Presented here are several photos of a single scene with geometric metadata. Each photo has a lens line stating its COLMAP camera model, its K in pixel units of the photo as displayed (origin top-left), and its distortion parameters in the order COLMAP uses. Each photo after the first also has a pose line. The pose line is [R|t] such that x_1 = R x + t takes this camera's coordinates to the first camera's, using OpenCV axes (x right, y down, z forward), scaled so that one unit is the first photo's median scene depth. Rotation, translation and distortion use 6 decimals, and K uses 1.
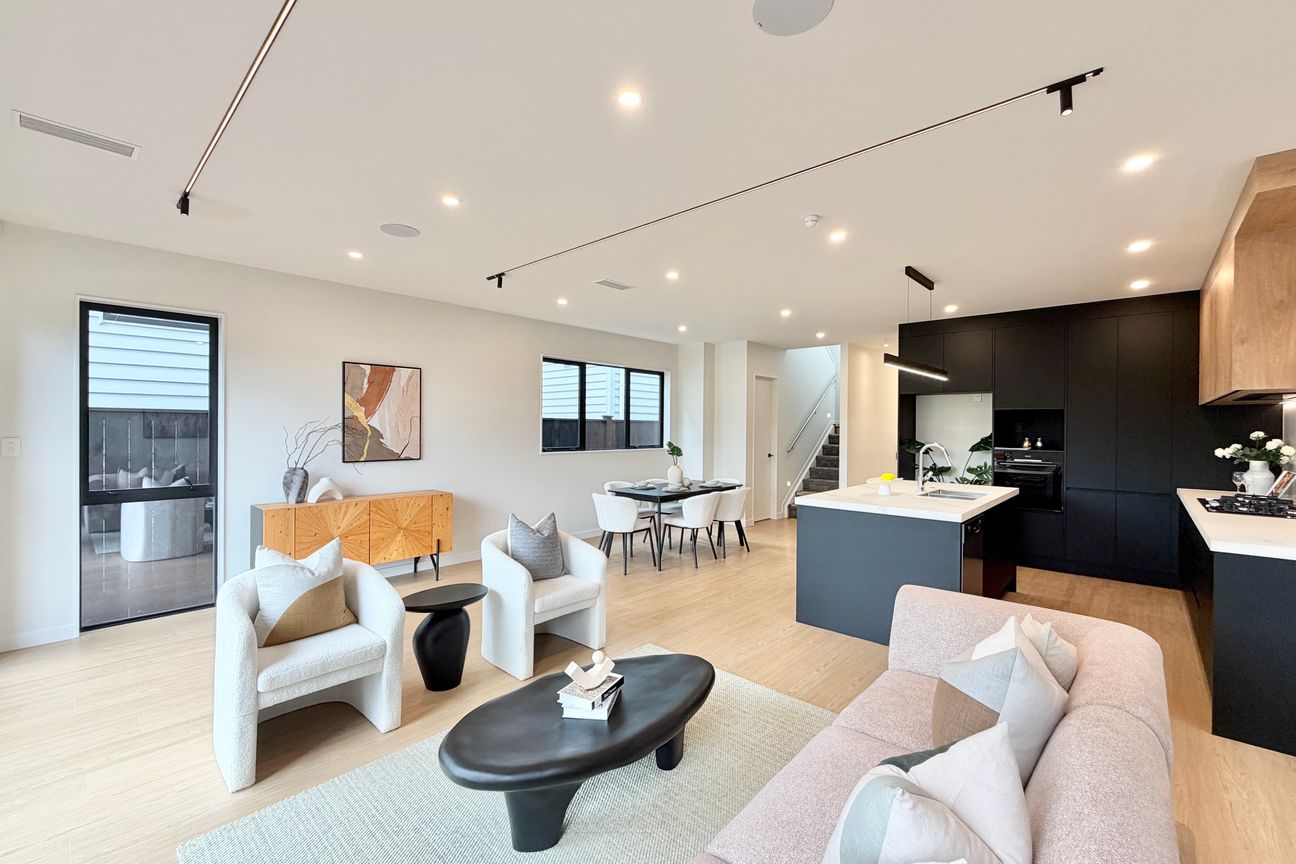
lens RADIAL K [[531.5, 0, 637.0], [0, 531.5, 432.7], [0, 0, 1]] dist [0.002173, 0.000623]
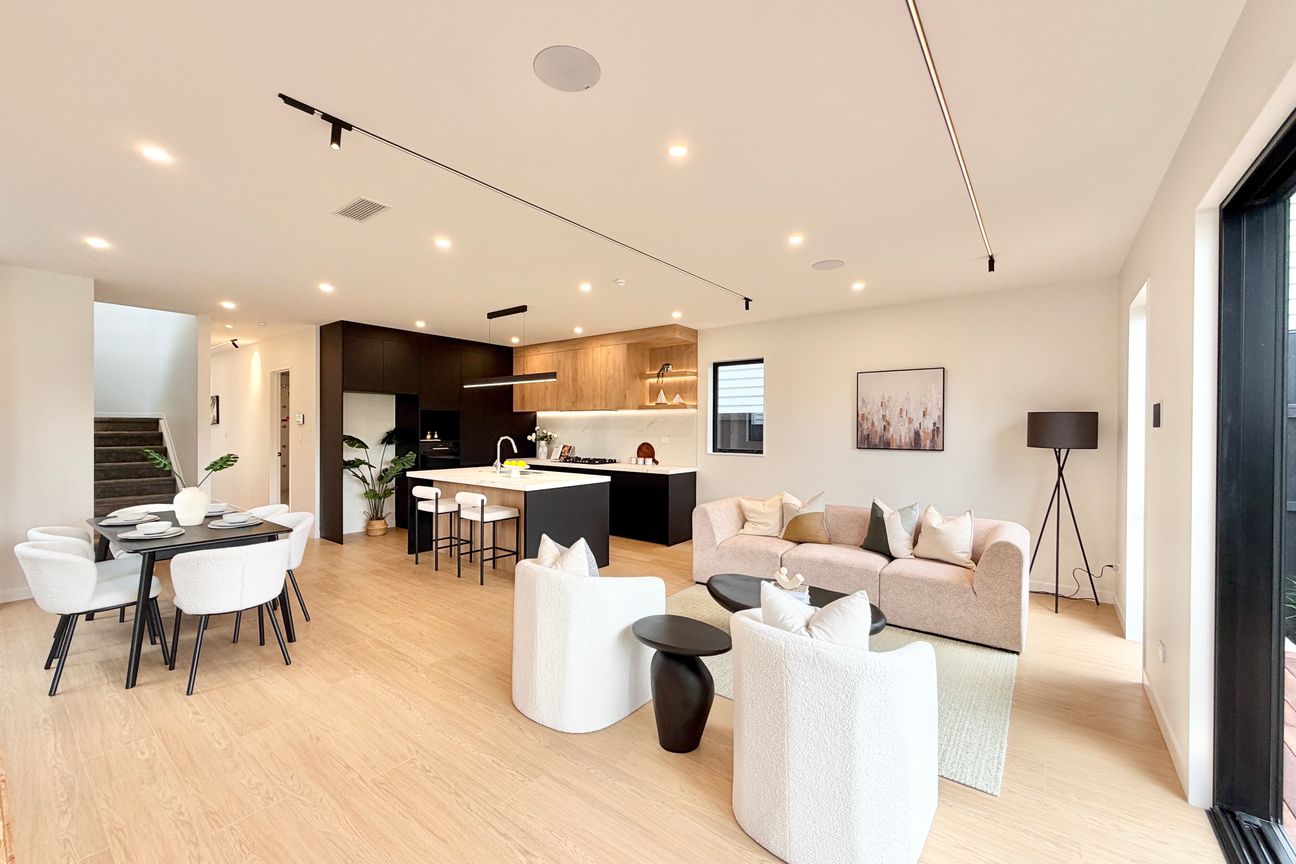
lens RADIAL K [[531.5, 0, 644.9], [0, 531.5, 427.0], [0, 0, 1]] dist [0.002173, 0.000623]
pose [[-0.095589, -0.006684, 0.995398, -0.691624], [0.004365, 0.999965, 0.007134, -0.009449], [-0.995411, 0.005027, -0.095557, 0.666119]]
